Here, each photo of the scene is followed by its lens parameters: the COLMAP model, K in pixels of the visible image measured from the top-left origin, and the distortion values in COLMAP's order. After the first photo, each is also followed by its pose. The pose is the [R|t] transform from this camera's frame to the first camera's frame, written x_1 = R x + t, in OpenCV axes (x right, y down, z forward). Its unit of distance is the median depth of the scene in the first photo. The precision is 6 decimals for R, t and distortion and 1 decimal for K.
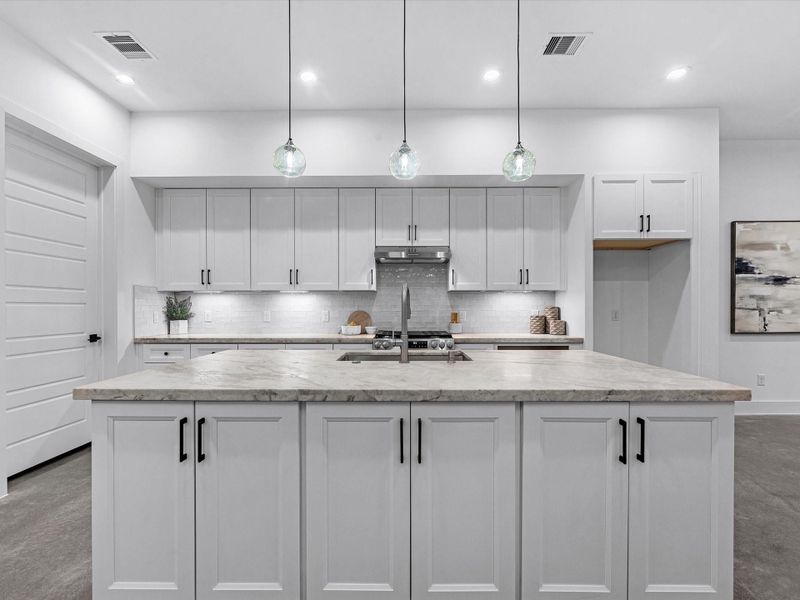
lens RADIAL K [[372.3, 0, 401.6], [0, 372.3, 303.7], [0, 0, 1]] dist [-0.001714, -0.000152]
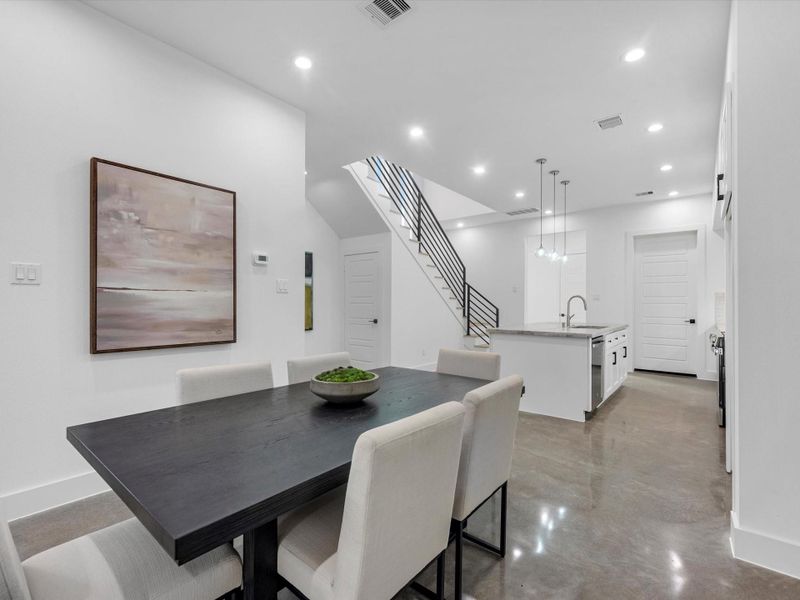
lens RADIAL K [[372.3, 0, 401.6], [0, 372.3, 303.7], [0, 0, 1]] dist [-0.001714, -0.000152]
pose [[-0.629574, -0.001550, -0.776939, 1.387415], [-0.006319, 0.999975, 0.003125, 0.005417], [0.776915, 0.006877, -0.629568, 0.884813]]
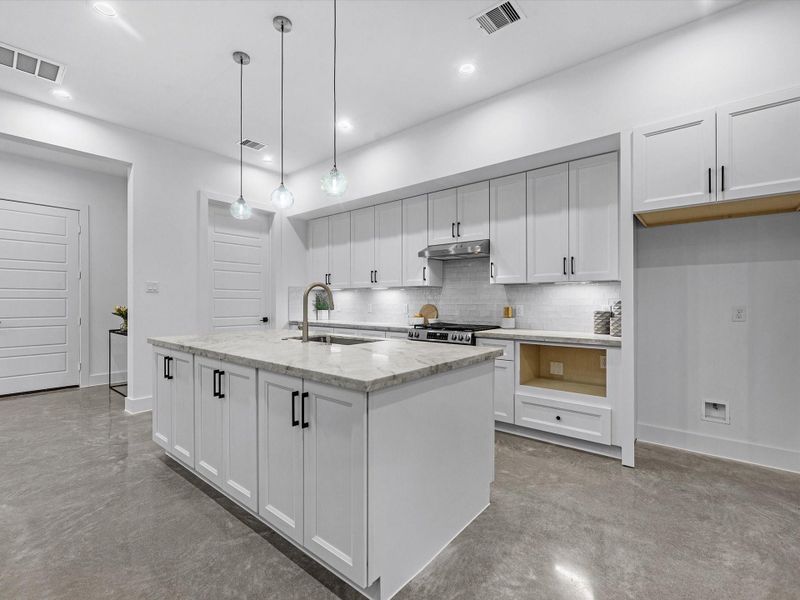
lens RADIAL K [[379.7, 0, 397.2], [0, 379.7, 298.0], [0, 0, 1]] dist [-0.001837, -0.000054]
pose [[0.764430, -0.003723, -0.644696, 0.589278], [0.006632, 0.999976, 0.002089, -0.003217], [0.644672, -0.005873, 0.764437, 0.077593]]
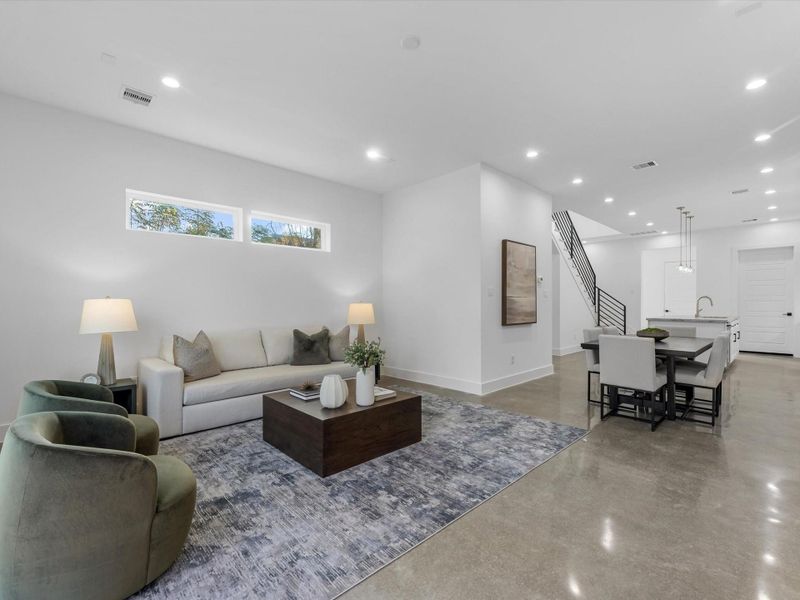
lens RADIAL K [[363.9, 0, 400.7], [0, 363.9, 304.6], [0, 0, 1]] dist [-0.001358, -0.000074]
pose [[-0.726554, 0.007439, -0.687069, 2.448028], [0.000930, 0.999951, 0.009843, -0.000034], [0.687109, 0.006513, -0.726525, 0.829887]]
